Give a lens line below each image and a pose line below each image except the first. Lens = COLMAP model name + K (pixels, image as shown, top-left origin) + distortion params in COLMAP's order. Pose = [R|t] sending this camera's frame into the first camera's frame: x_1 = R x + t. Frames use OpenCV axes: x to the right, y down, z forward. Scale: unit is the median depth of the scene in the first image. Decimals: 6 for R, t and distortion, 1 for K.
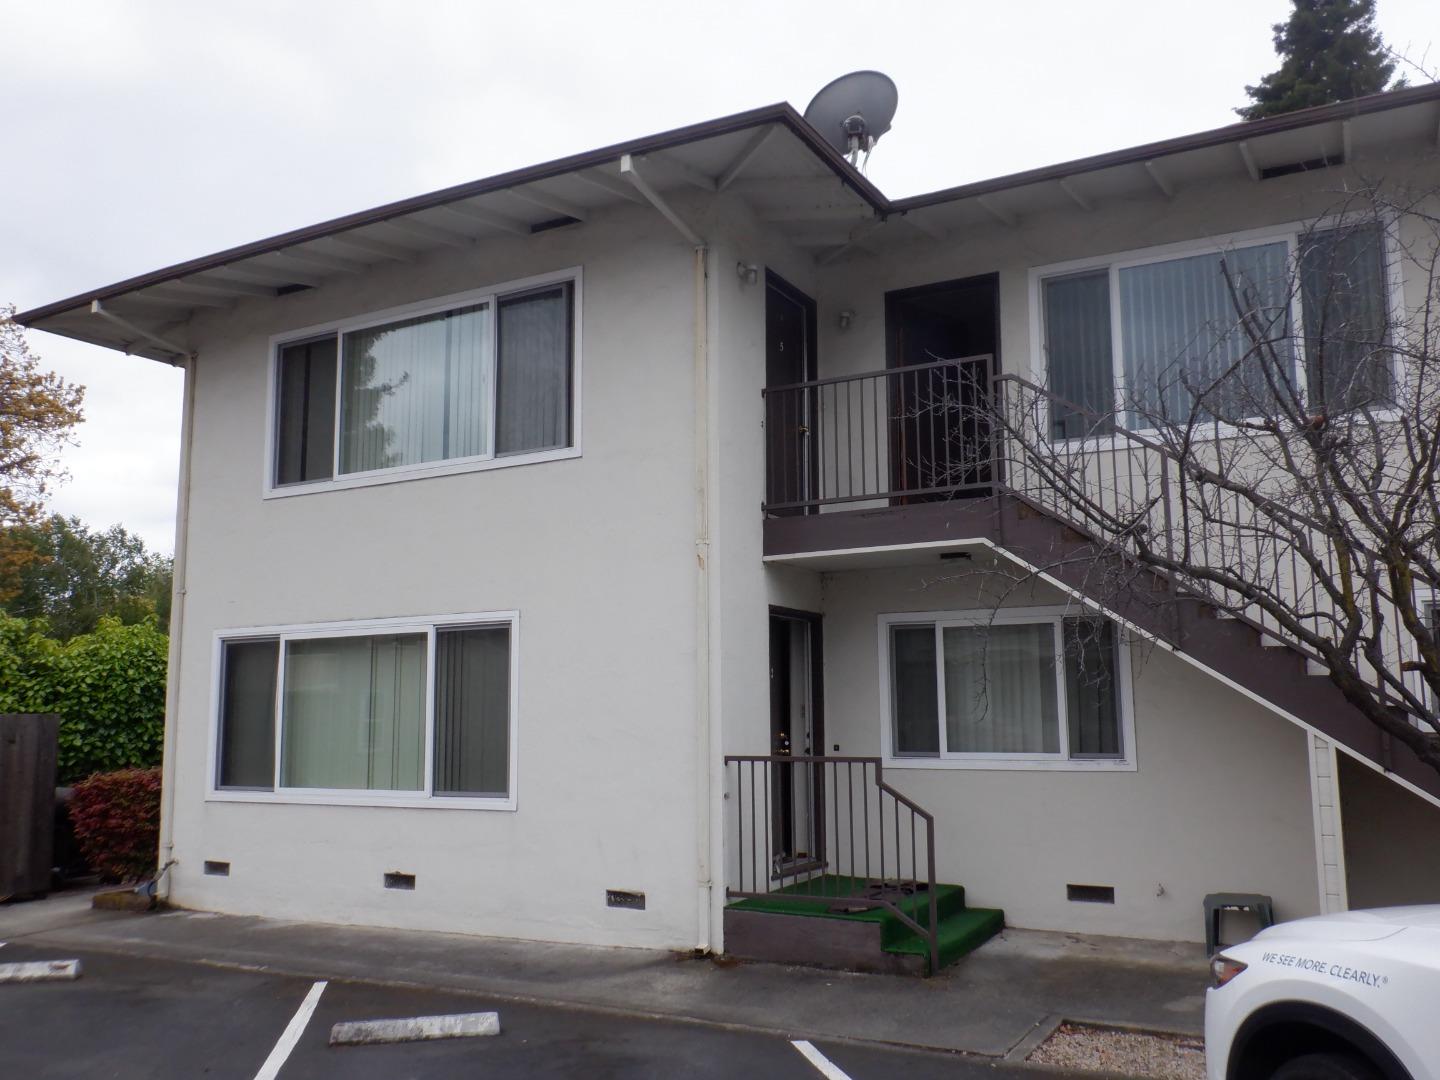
lens RADIAL K [[1185.0, 0, 740.1], [0, 1185.0, 533.4], [0, 0, 1]] dist [0.005687, 0.007586]
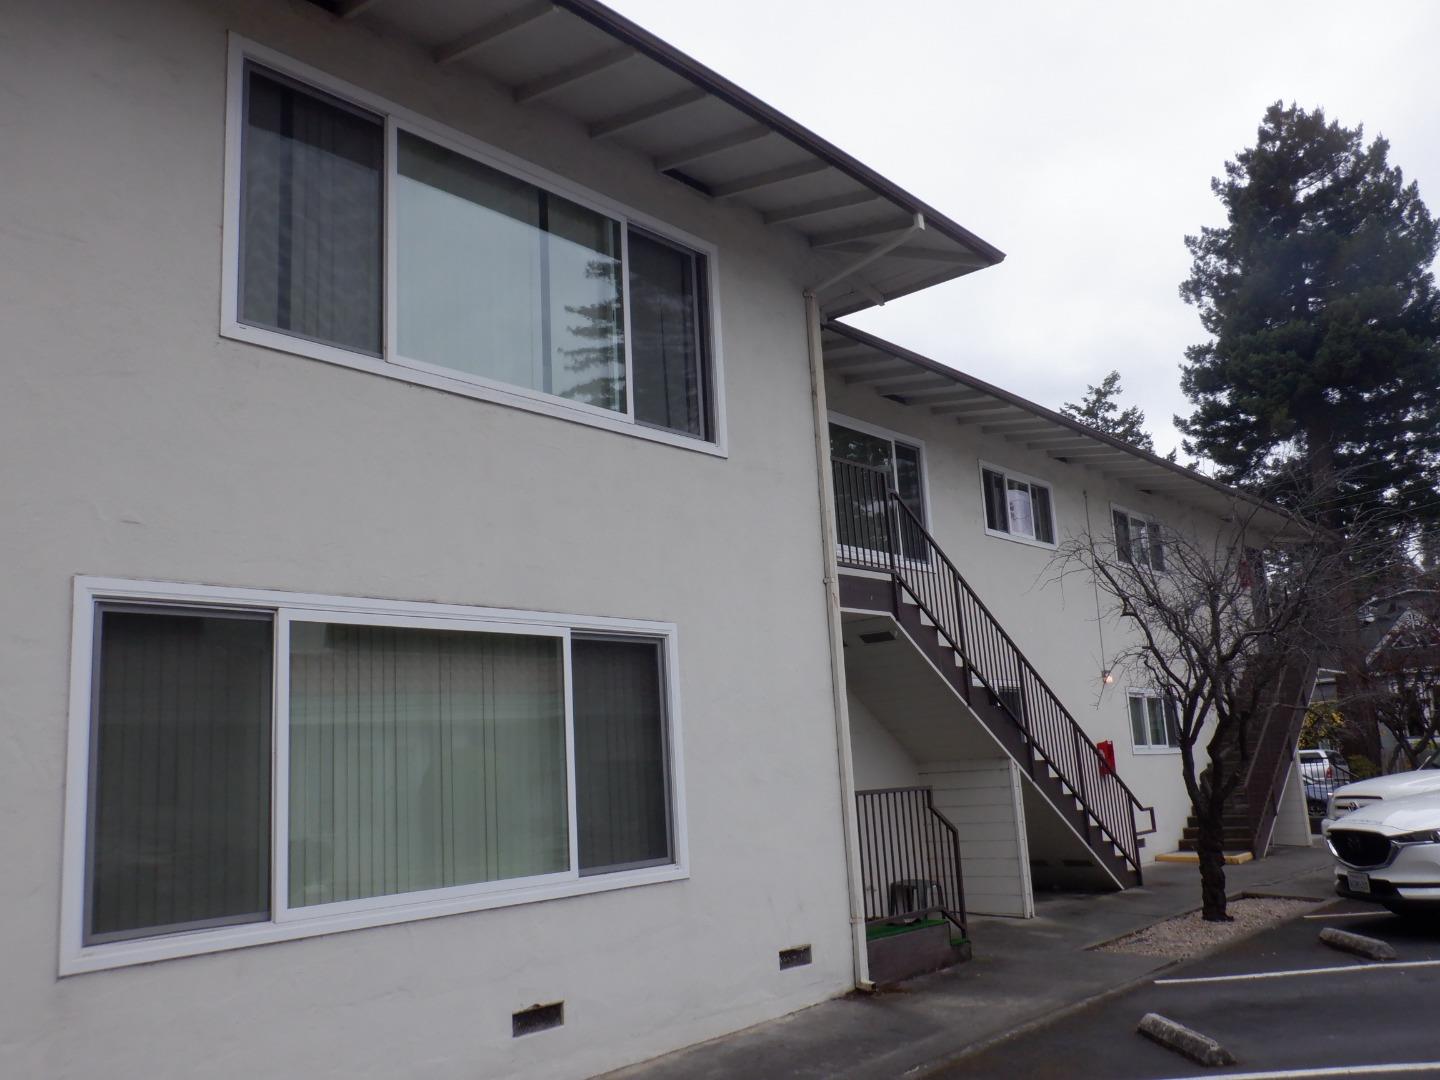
lens RADIAL K [[1185.0, 0, 740.1], [0, 1185.0, 533.4], [0, 0, 1]] dist [0.005687, 0.007586]
pose [[0.225199, 0.190160, 0.955576, -0.931497], [-0.095284, 0.980366, -0.172638, 0.136320], [-0.969642, -0.052173, 0.238896, 0.756983]]
